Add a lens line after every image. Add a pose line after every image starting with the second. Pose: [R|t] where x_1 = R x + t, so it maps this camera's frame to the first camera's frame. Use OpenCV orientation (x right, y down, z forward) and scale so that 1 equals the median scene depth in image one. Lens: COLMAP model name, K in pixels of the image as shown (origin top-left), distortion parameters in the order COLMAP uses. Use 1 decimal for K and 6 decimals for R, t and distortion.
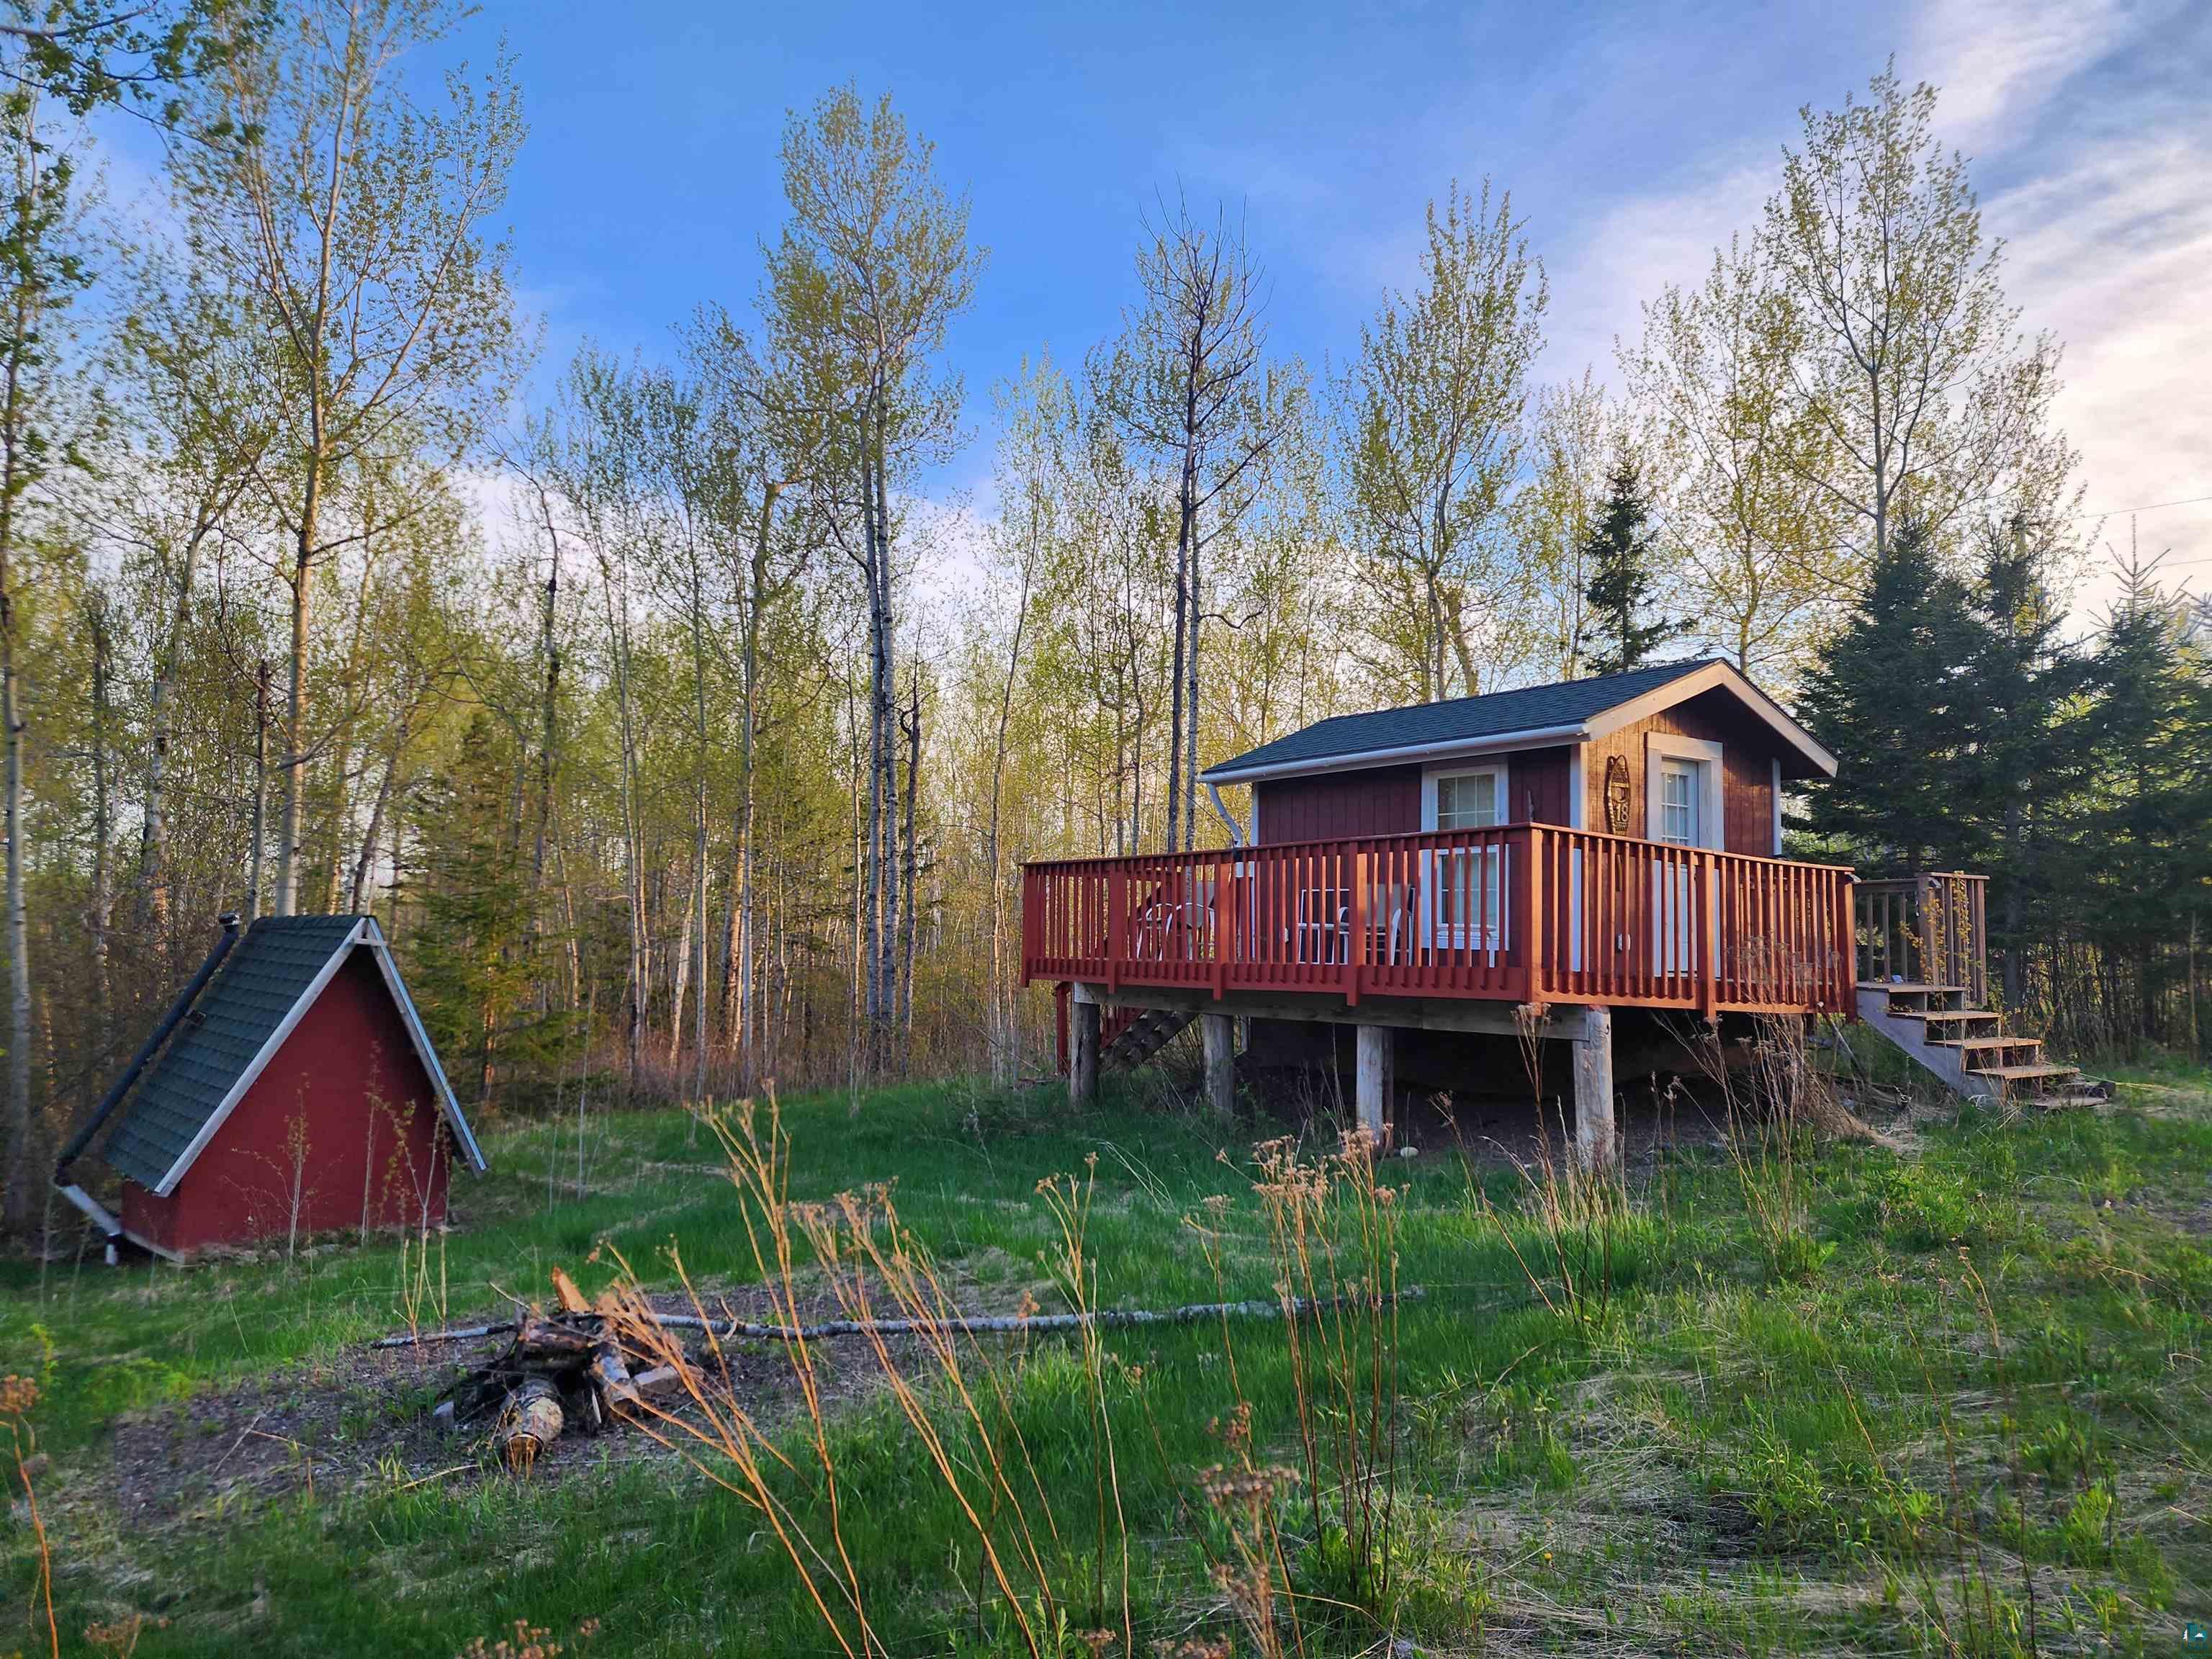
lens RADIAL K [[1467.7, 0, 1100.4], [0, 1467.7, 825.9], [0, 0, 1]] dist [0.020361, -0.010536]
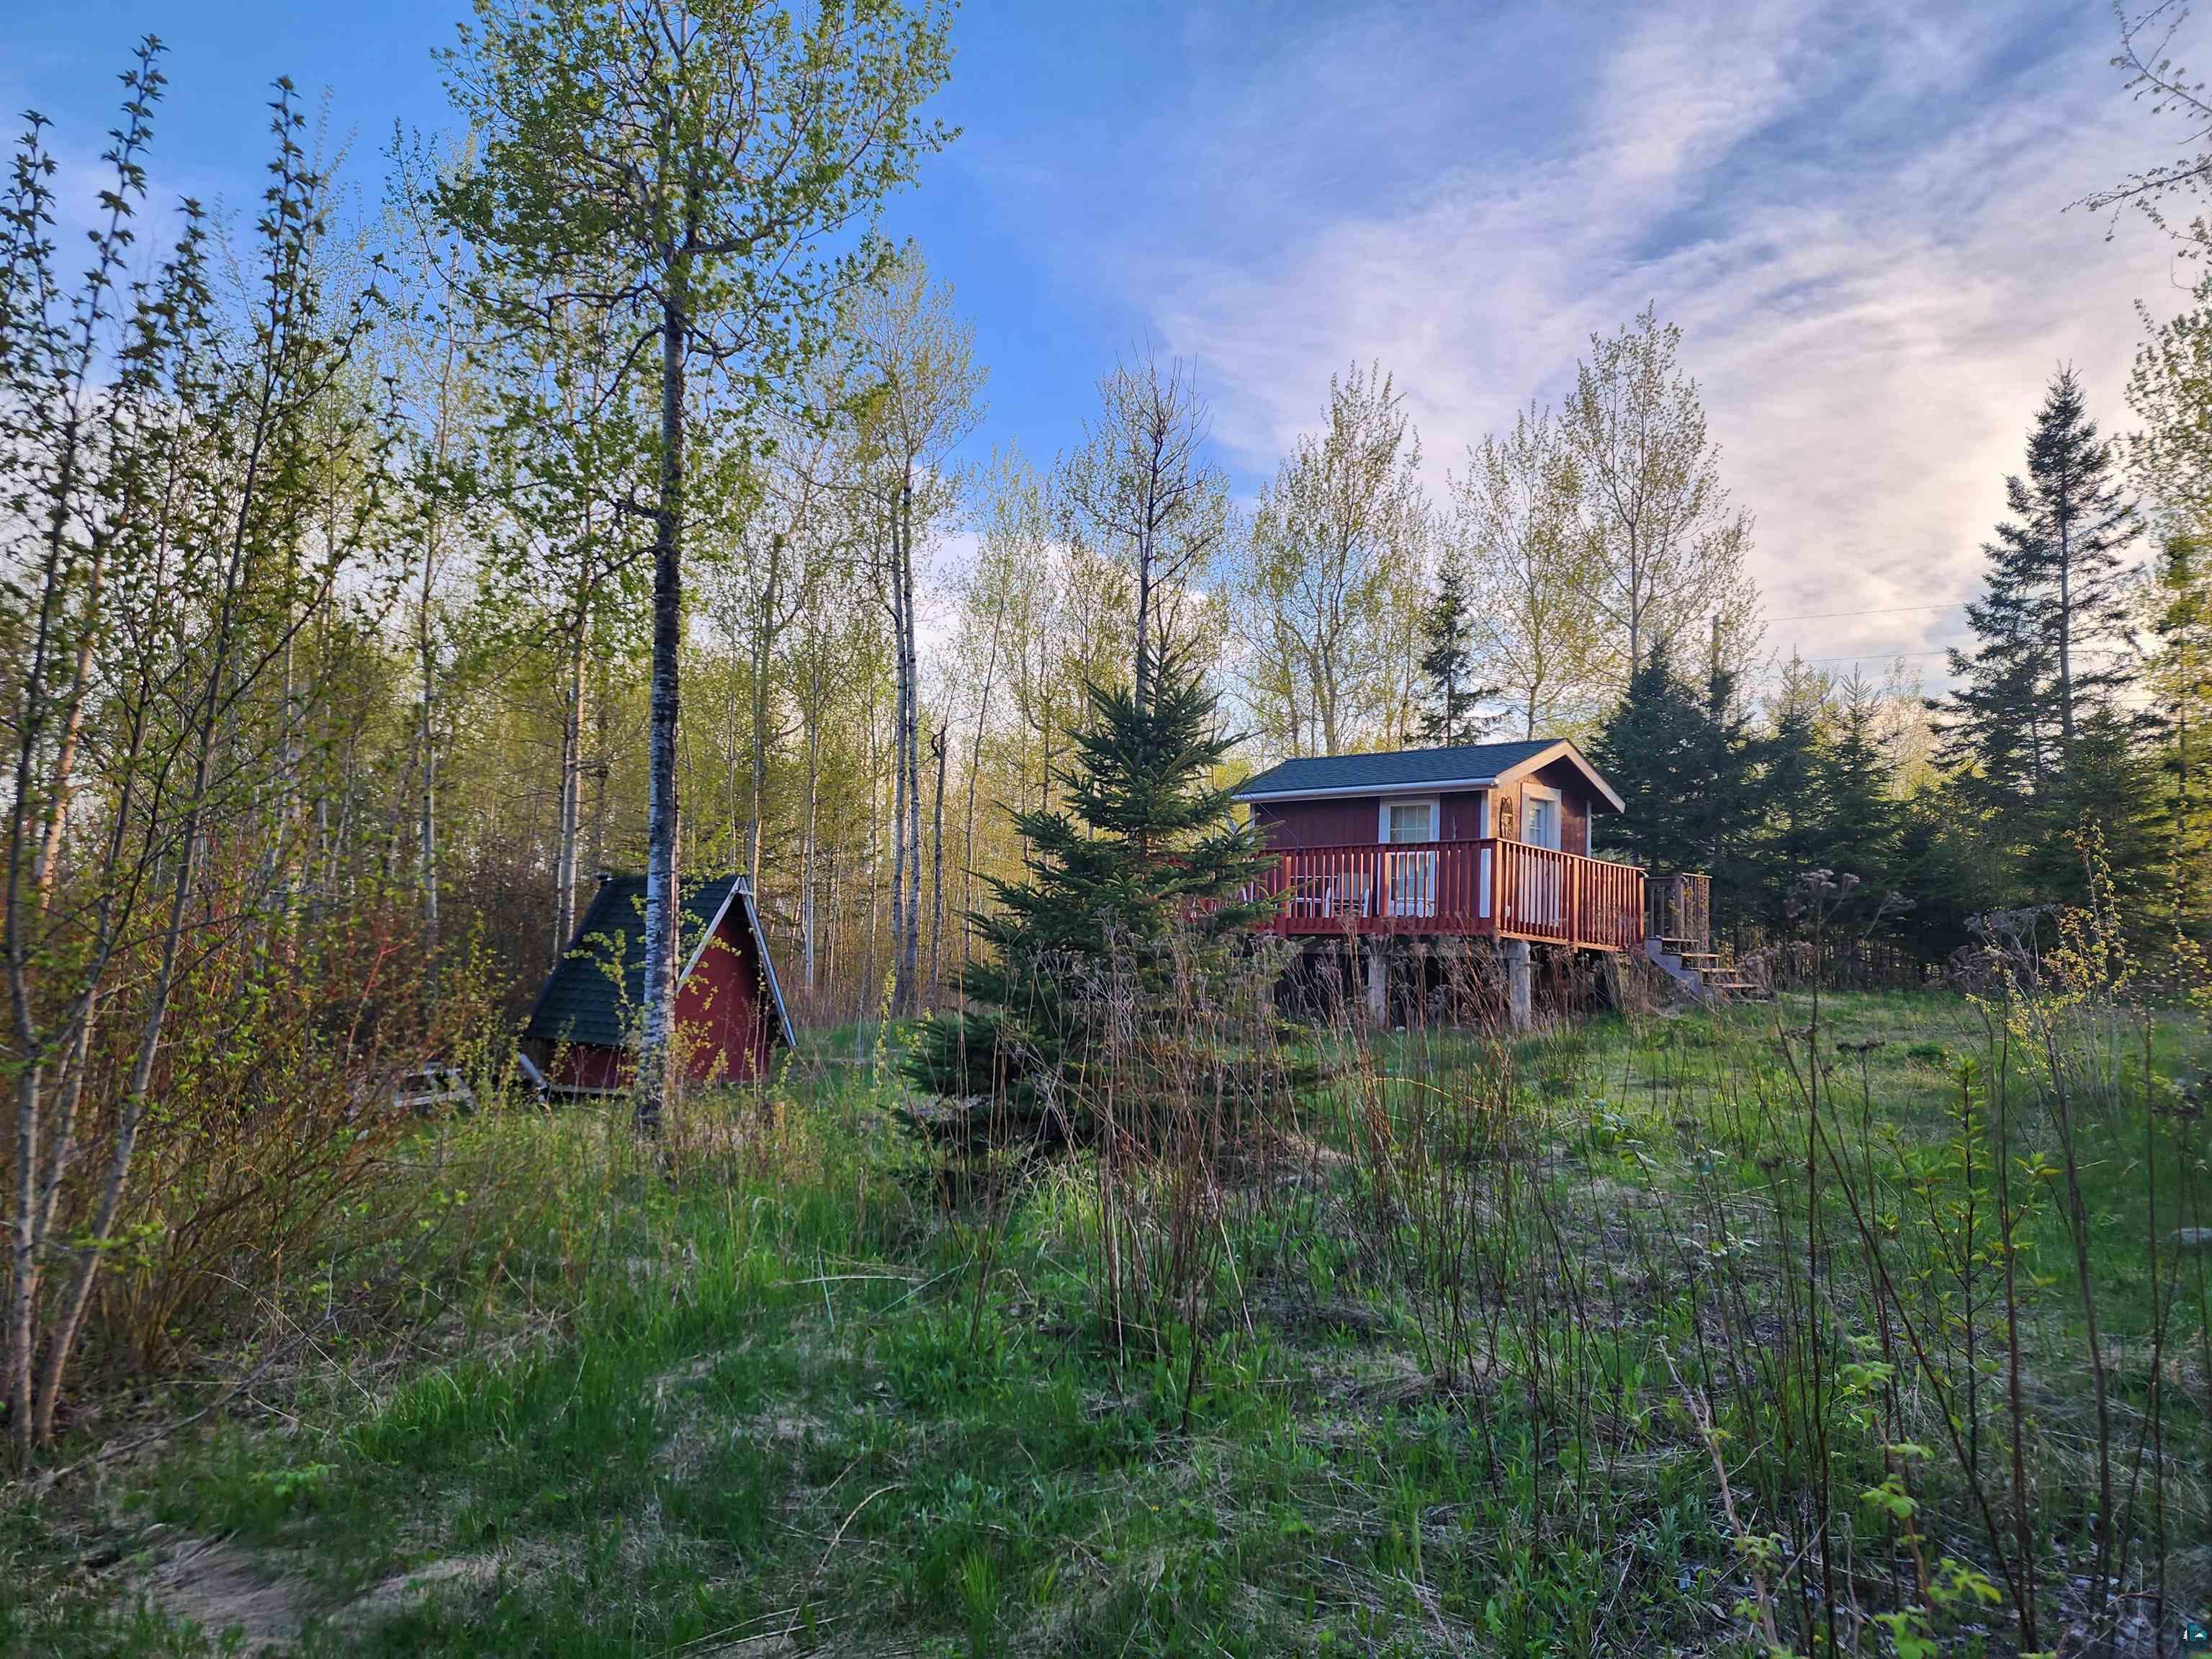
lens RADIAL K [[1467.7, 0, 1102.3], [0, 1467.7, 839.8], [0, 0, 1]] dist [0.020361, -0.010536]
pose [[0.983507, 0.028841, 0.178553, -0.261904], [-0.030599, 0.999507, 0.007099, 0.001160], [-0.178260, -0.012446, 0.983905, -0.361021]]
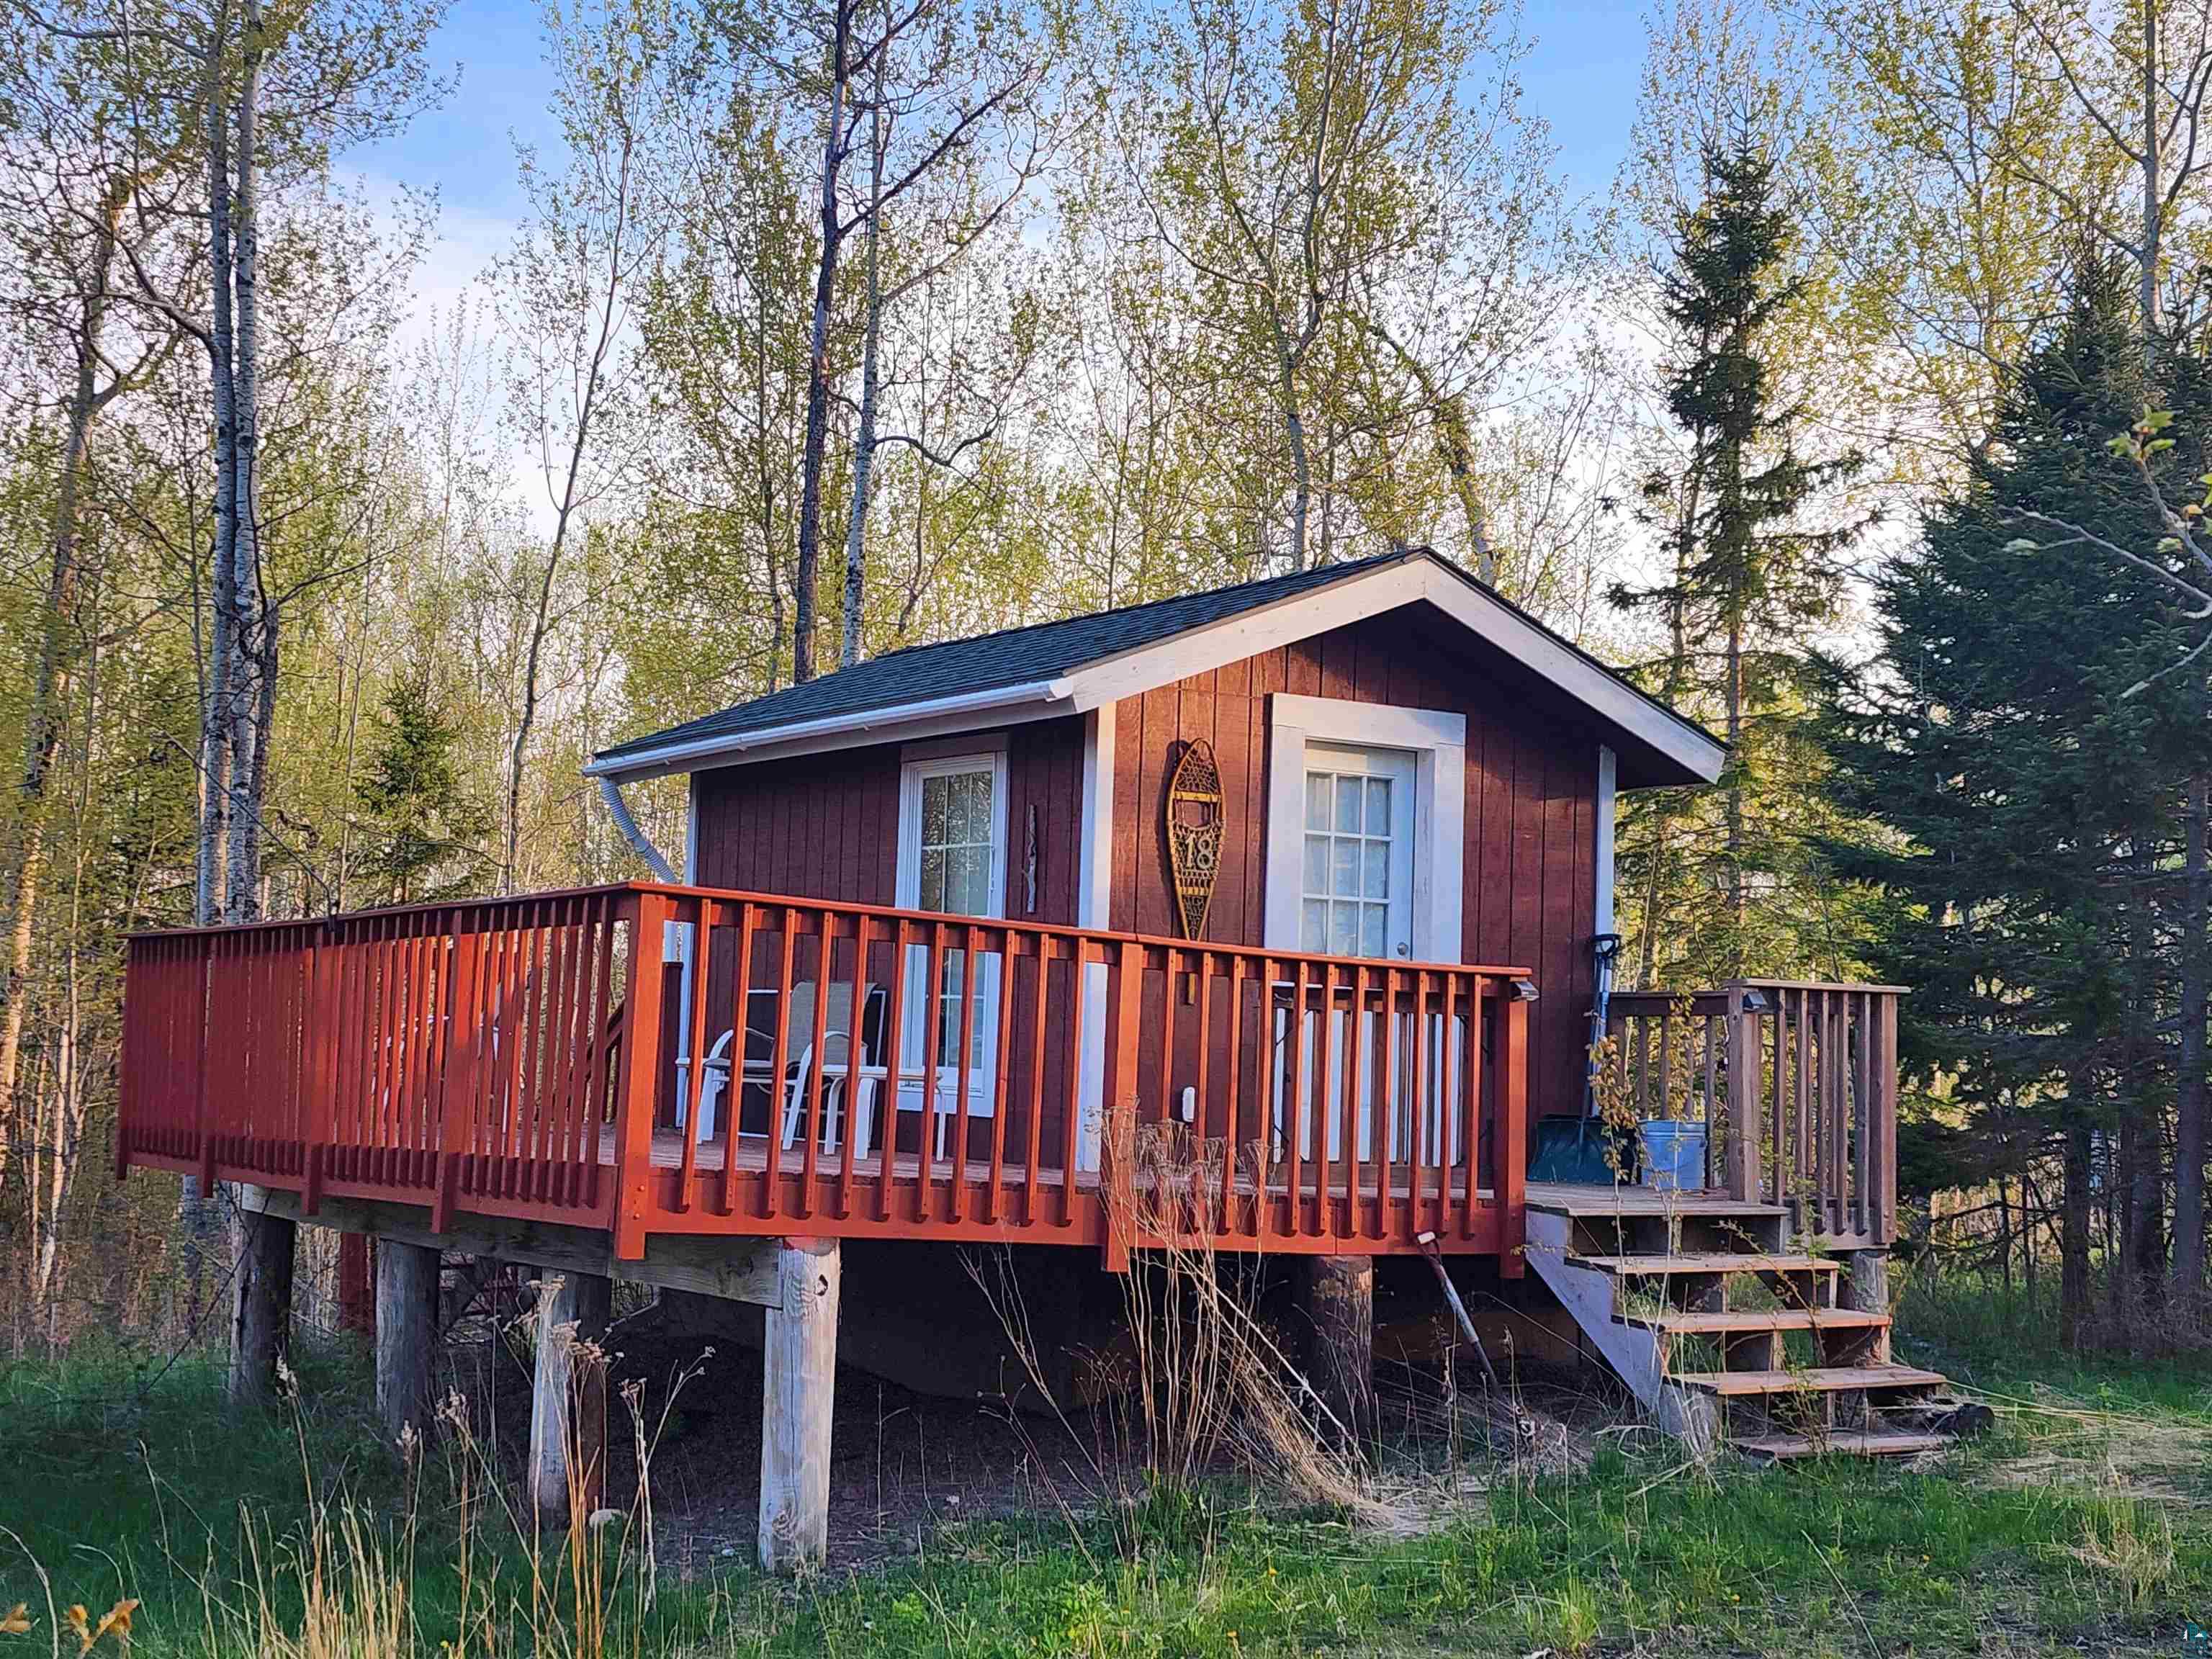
lens RADIAL K [[2814.6, 0, 1114.9], [0, 2814.6, 829.7], [0, 0, 1]] dist [0.095222, 0.000000]
pose [[0.998787, 0.014094, -0.047182, 0.257205], [-0.013934, 0.999896, 0.003716, -0.013584], [0.047229, -0.003054, 0.998879, 0.010212]]
